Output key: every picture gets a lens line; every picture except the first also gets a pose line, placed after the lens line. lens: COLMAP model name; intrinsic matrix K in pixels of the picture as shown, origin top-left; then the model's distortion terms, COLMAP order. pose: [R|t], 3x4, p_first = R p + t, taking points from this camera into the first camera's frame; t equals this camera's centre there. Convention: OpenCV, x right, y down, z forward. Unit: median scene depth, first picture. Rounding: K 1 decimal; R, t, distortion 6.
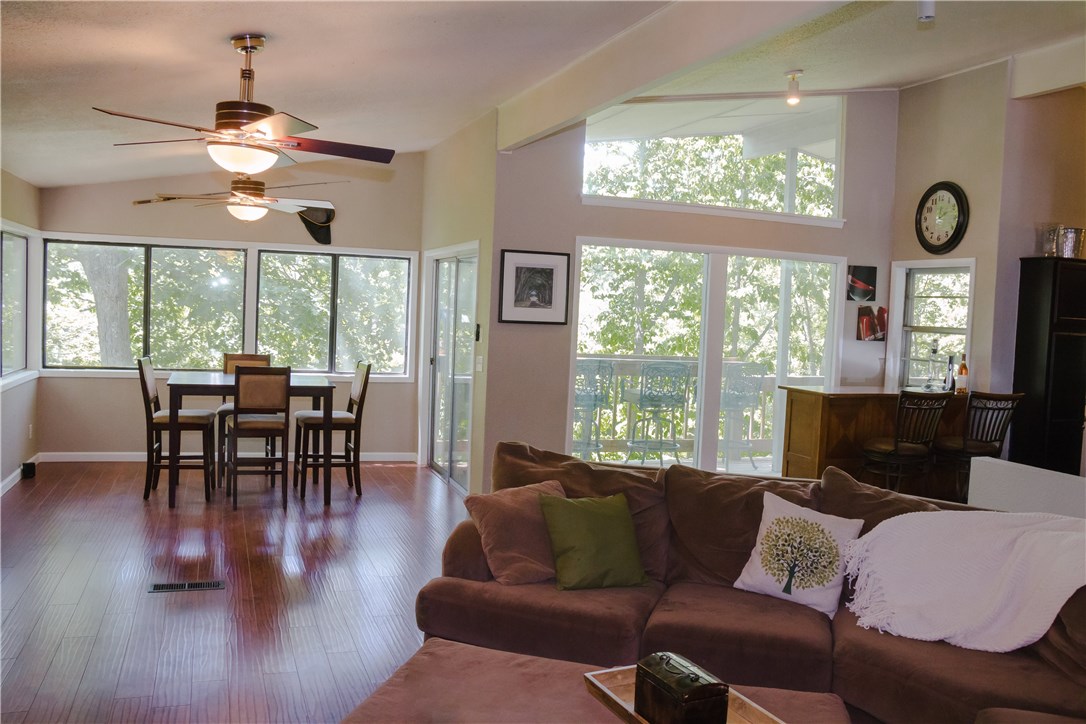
lens RADIAL K [[968.9, 0, 543.0], [0, 968.9, 362.0], [0, 0, 1]] dist [-0.186477, 0.237079]
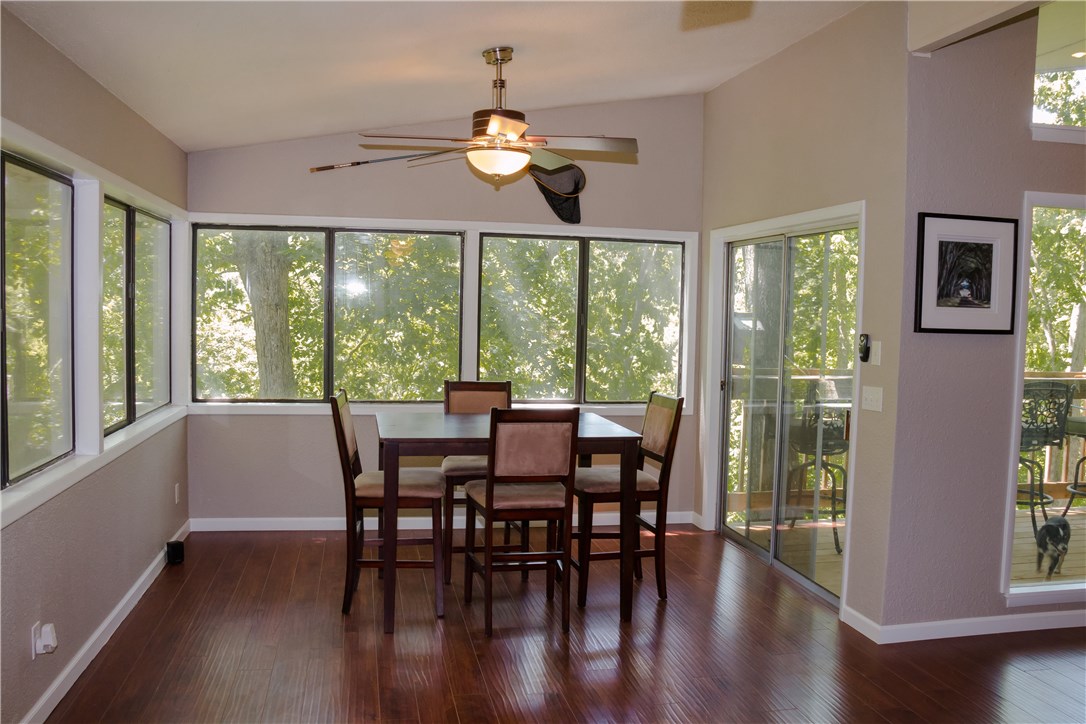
lens RADIAL K [[934.4, 0, 543.0], [0, 934.4, 362.0], [0, 0, 1]] dist [-0.168810, 0.149886]
pose [[0.991247, -0.011390, -0.131527, -0.175856], [0.011043, 0.999933, -0.003367, -0.019492], [0.131557, 0.001885, 0.991307, 0.341868]]
